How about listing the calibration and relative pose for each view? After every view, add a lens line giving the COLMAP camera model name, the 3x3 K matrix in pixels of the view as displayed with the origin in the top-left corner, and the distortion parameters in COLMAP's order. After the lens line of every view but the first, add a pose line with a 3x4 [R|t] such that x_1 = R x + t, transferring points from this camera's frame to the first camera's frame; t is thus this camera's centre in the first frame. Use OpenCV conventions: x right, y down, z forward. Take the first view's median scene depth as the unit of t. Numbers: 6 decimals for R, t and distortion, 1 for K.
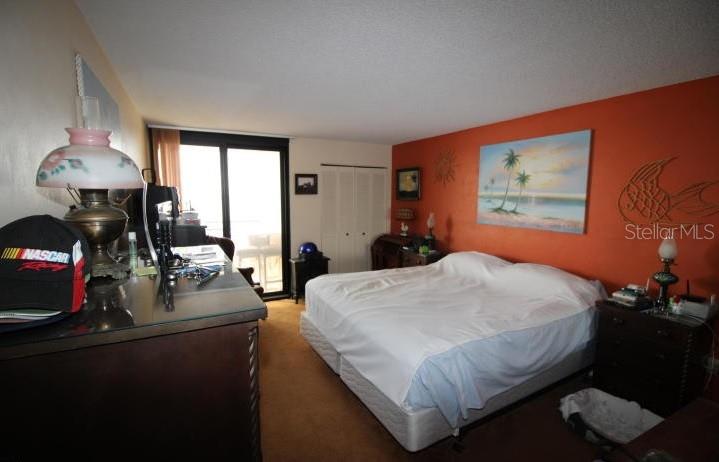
lens RADIAL K [[332.0, 0, 361.3], [0, 332.0, 230.5], [0, 0, 1]] dist [-0.009588, -0.008601]
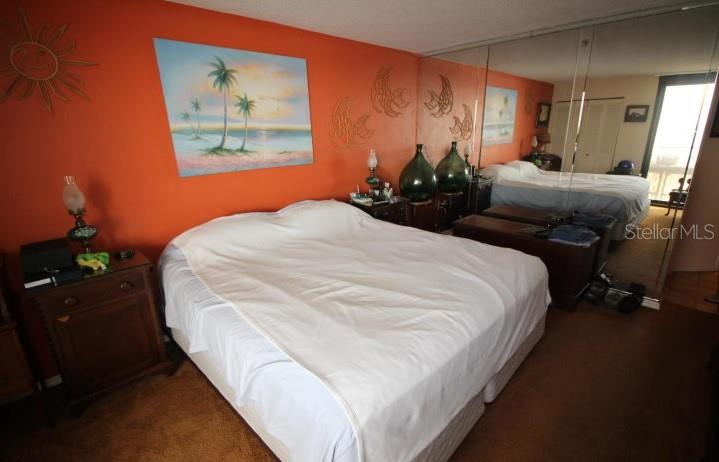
lens RADIAL K [[332.0, 0, 361.3], [0, 332.0, 234.2], [0, 0, 1]] dist [-0.009588, -0.008601]
pose [[-0.279085, -0.296170, 0.913452, -0.373473], [0.119149, 0.933218, 0.338982, -0.102899], [-0.952846, 0.203442, -0.225159, 0.960879]]
